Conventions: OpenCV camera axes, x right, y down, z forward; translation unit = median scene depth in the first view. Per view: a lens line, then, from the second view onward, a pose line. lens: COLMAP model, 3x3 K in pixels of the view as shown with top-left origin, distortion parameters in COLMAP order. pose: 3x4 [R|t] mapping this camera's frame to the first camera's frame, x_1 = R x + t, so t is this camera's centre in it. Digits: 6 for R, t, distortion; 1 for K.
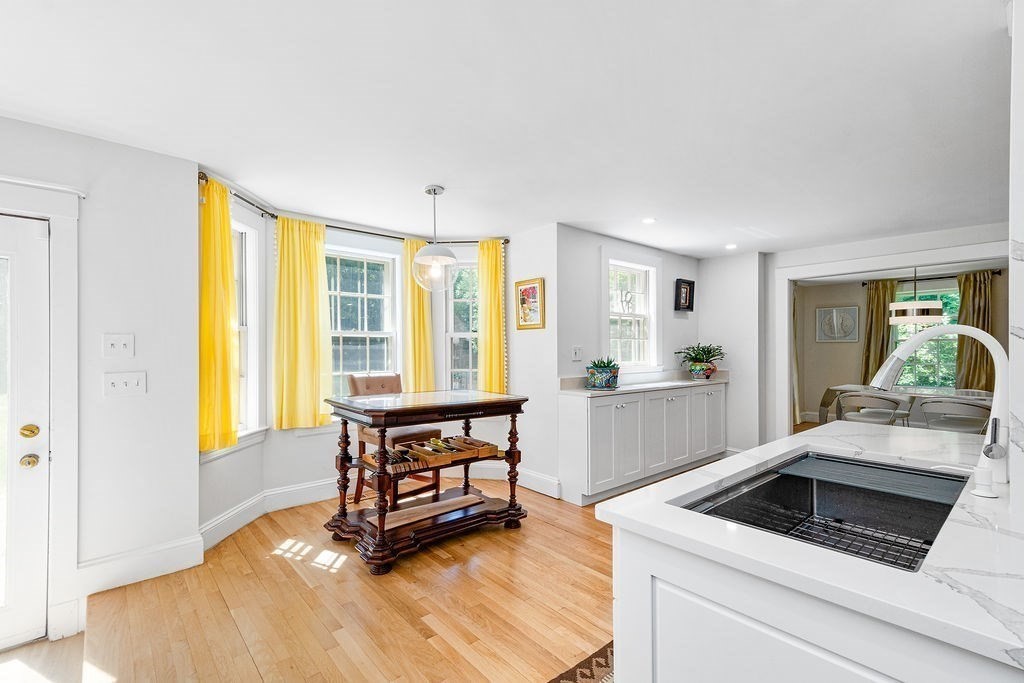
lens RADIAL K [[453.8, 0, 511.4], [0, 453.8, 346.9], [0, 0, 1]] dist [0.020668, -0.000182]
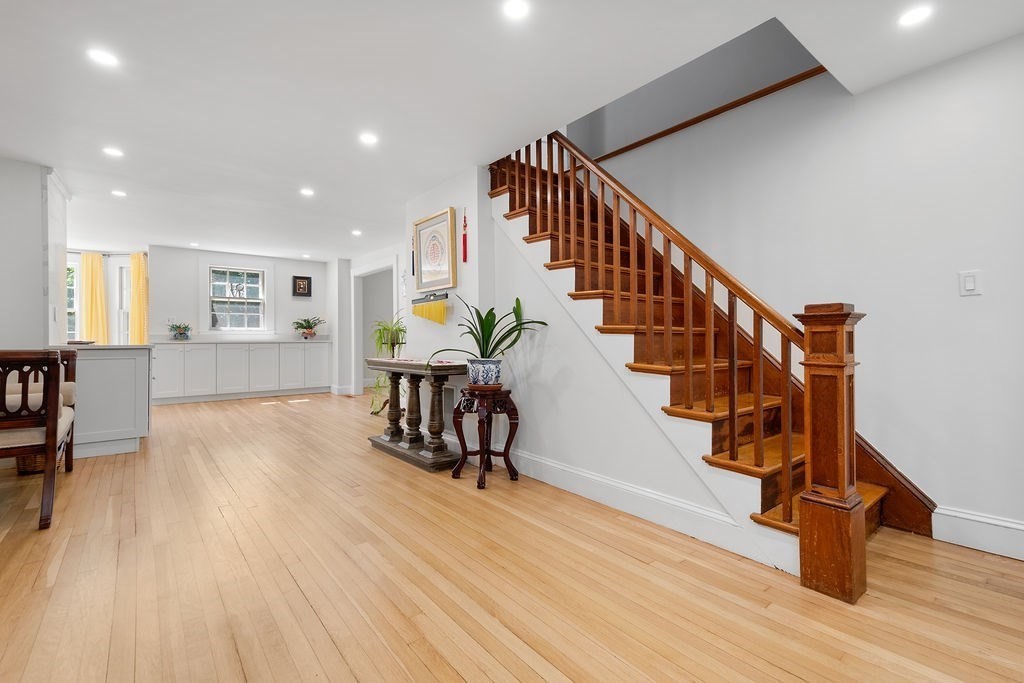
lens RADIAL K [[453.8, 0, 510.7], [0, 453.8, 340.6], [0, 0, 1]] dist [0.020668, -0.000182]
pose [[0.999437, -0.006306, -0.032952, 0.897617], [0.006120, 0.999965, -0.005732, 0.067089], [0.032987, 0.005527, 0.999440, -0.416186]]
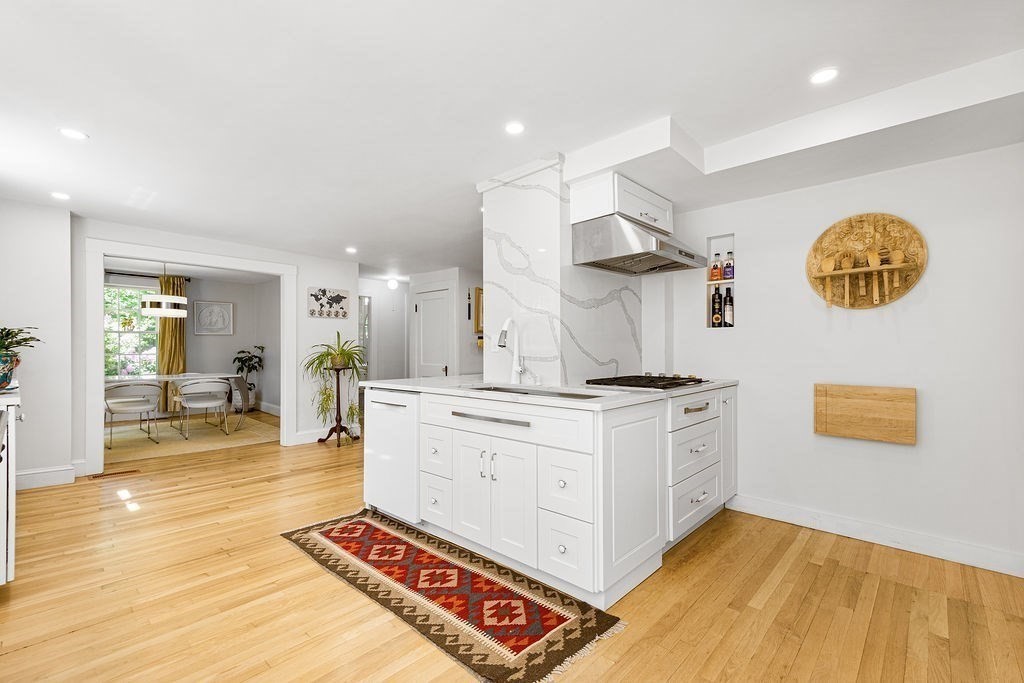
lens RADIAL K [[453.8, 0, 507.9], [0, 453.8, 348.3], [0, 0, 1]] dist [0.020668, -0.000182]
pose [[-0.089789, -0.003105, 0.995956, -0.287034], [0.001193, 0.999994, 0.003226, 0.024679], [-0.995960, 0.001478, -0.089784, 0.281425]]
